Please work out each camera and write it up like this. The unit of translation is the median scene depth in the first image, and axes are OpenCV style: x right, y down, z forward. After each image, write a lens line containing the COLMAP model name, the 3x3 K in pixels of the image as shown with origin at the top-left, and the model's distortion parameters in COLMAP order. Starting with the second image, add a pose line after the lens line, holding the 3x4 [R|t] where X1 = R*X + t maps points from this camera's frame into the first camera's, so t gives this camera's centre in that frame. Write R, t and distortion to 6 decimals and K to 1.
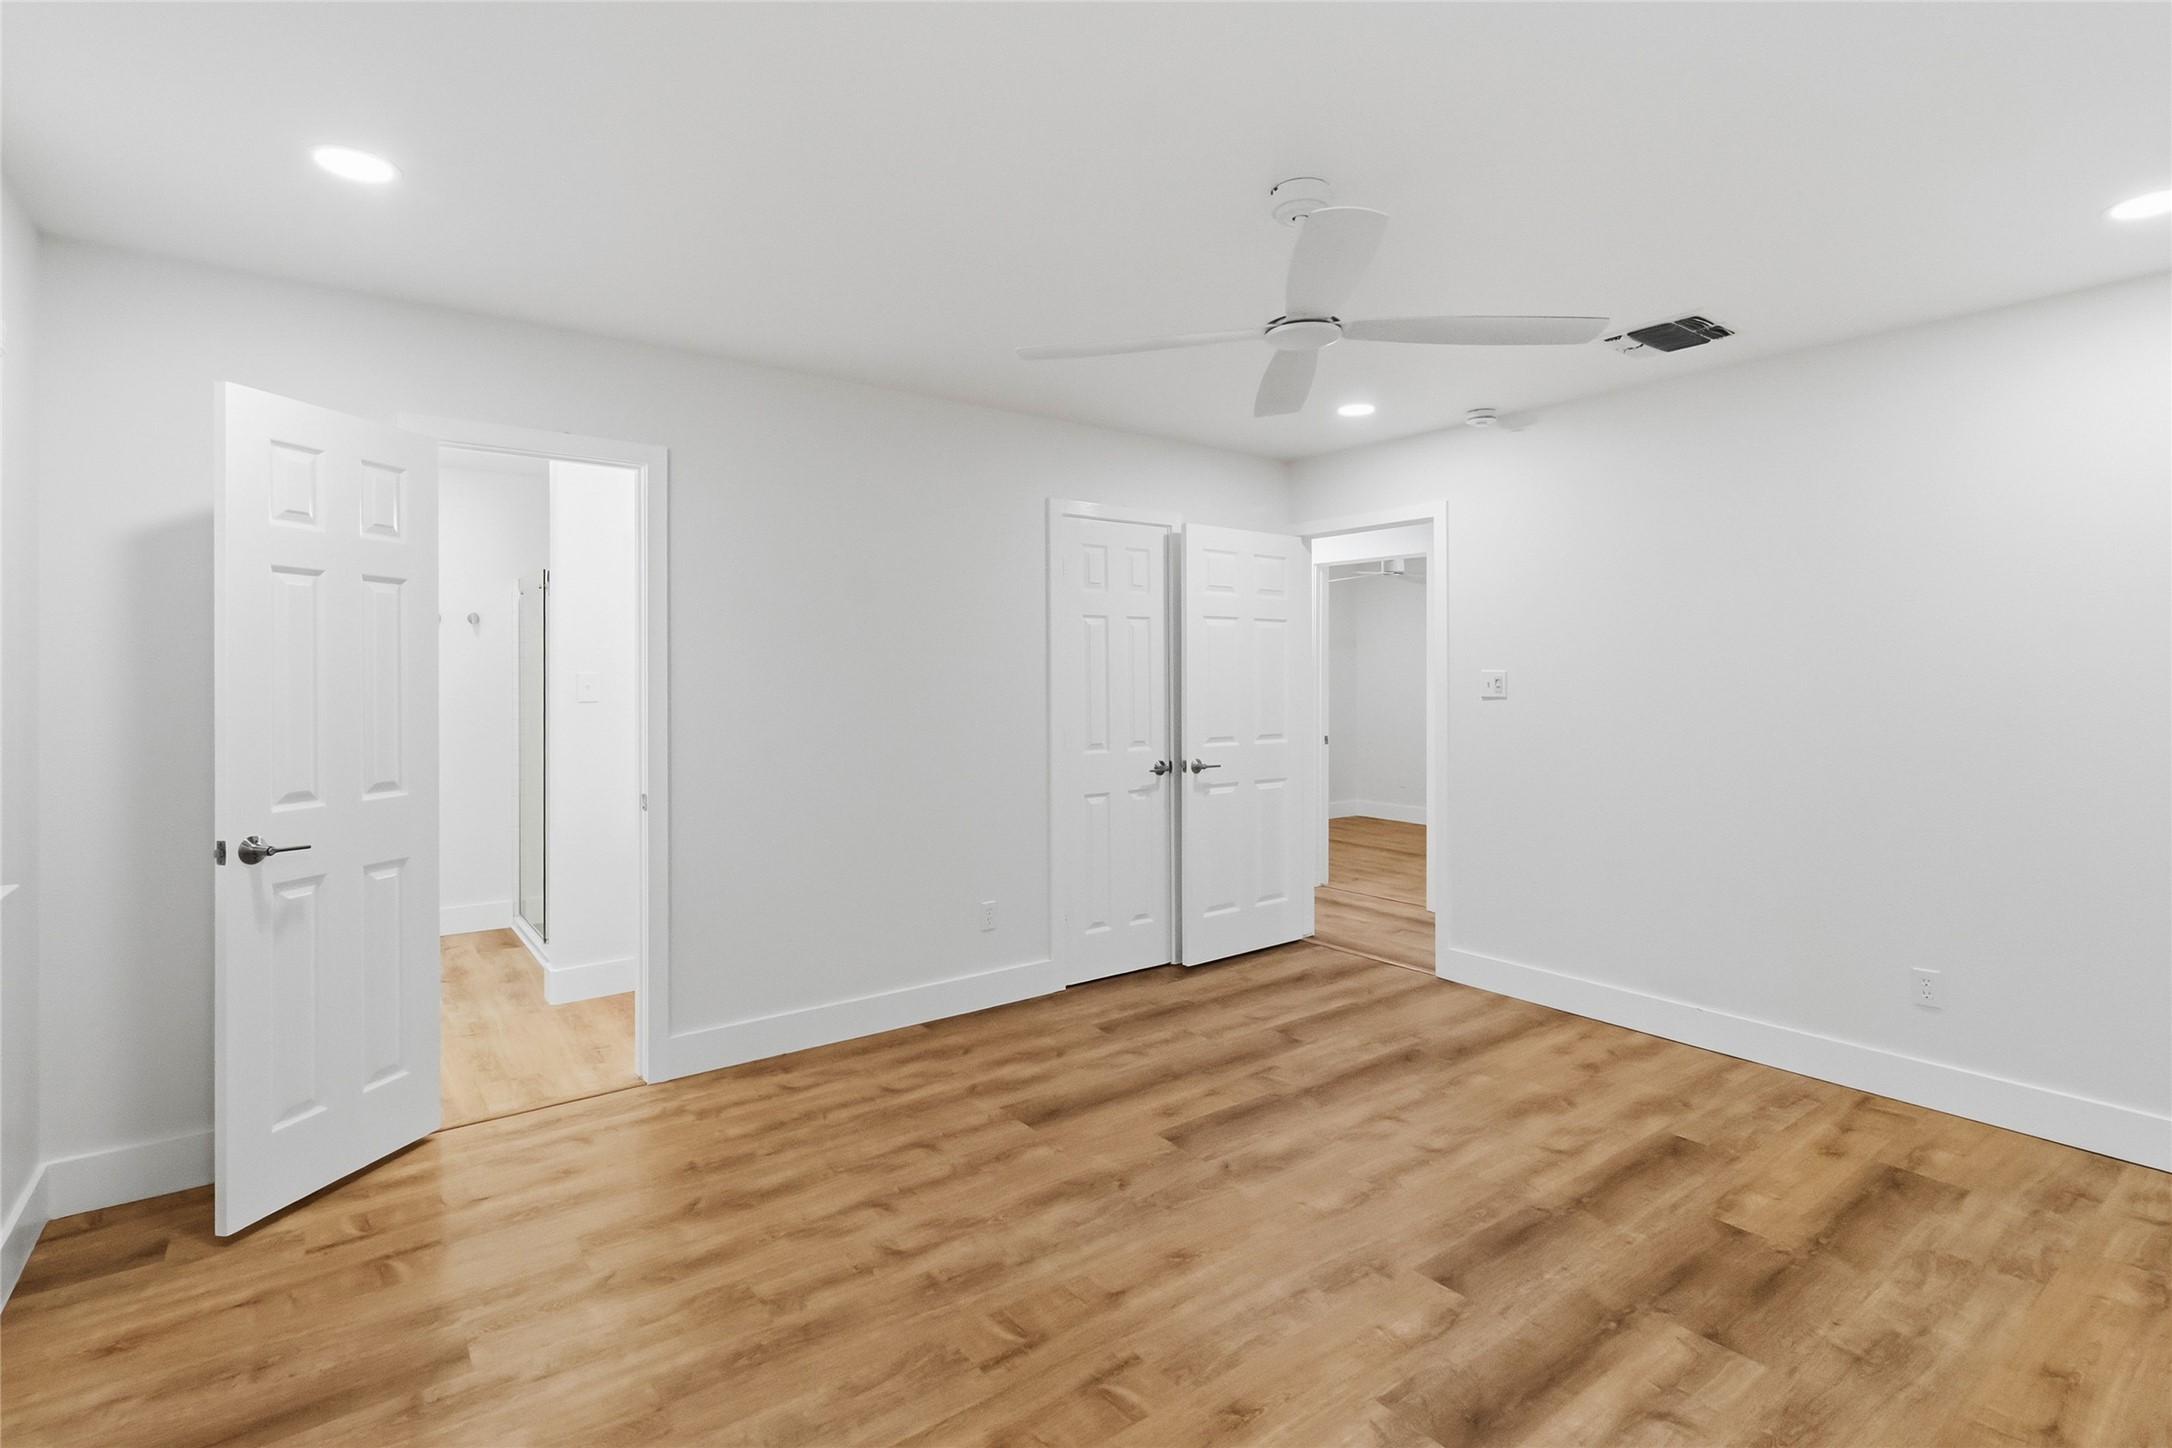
lens RADIAL K [[1022.6, 0, 1097.8], [0, 1022.6, 678.9], [0, 0, 1]] dist [0.000061, -0.006795]
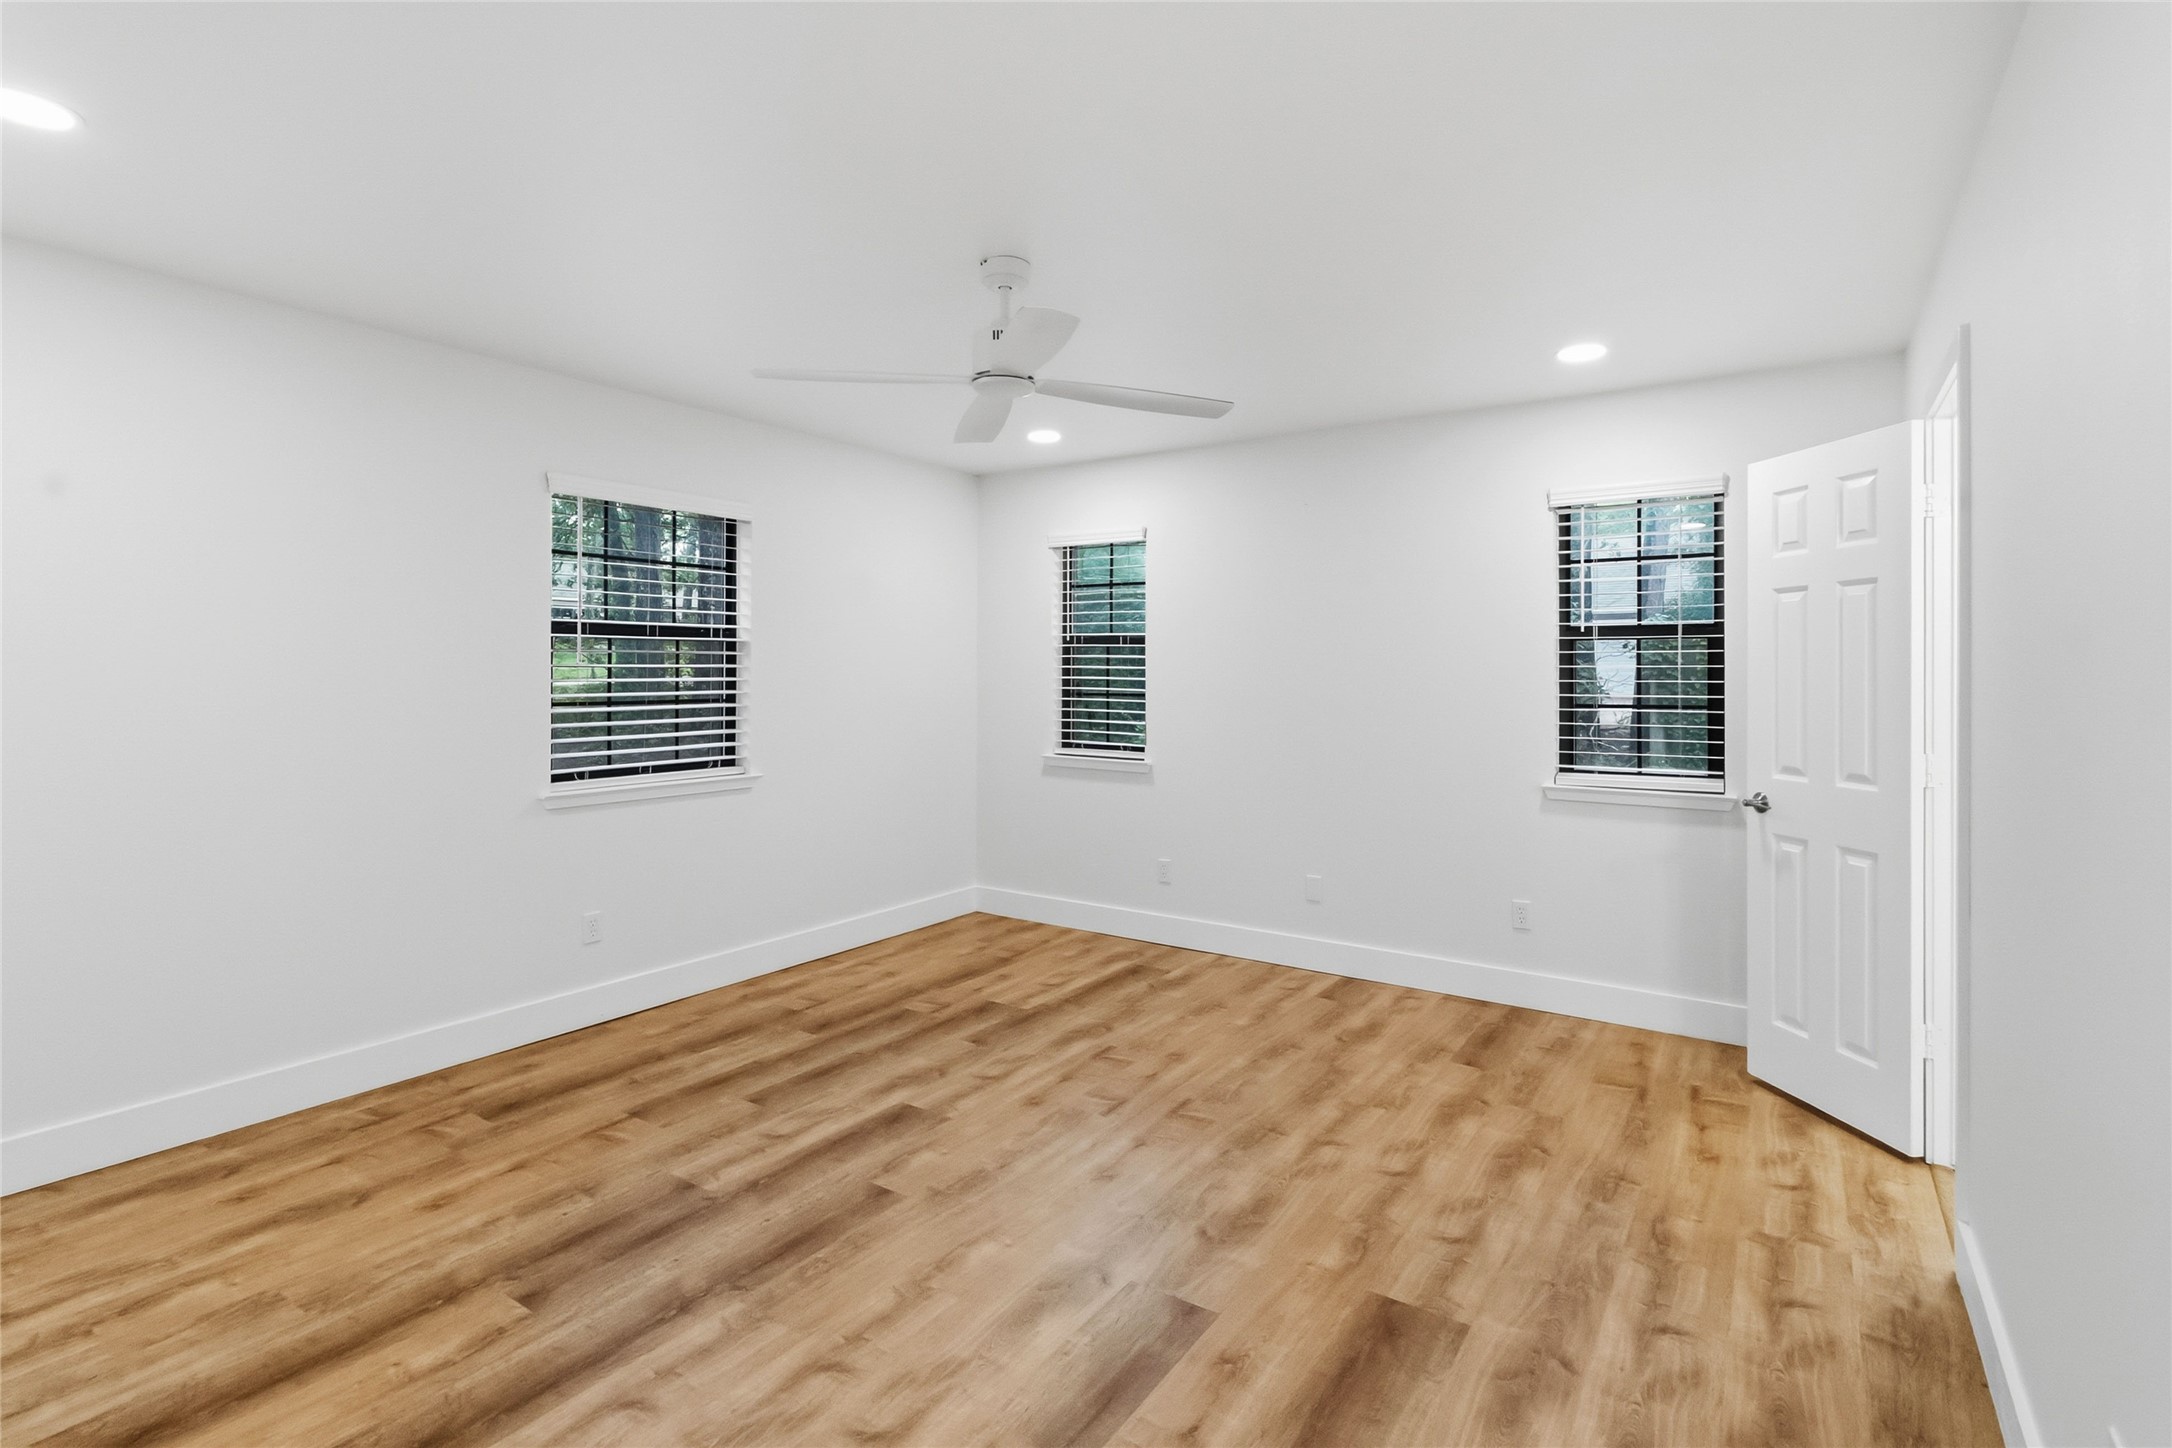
lens RADIAL K [[1022.6, 0, 1097.8], [0, 1022.6, 678.9], [0, 0, 1]] dist [0.000061, -0.006795]
pose [[-0.945756, 0.000322, -0.324876, 0.422258], [-0.000496, 0.999997, 0.002435, 0.000048], [0.324876, 0.002464, -0.945753, 1.891694]]
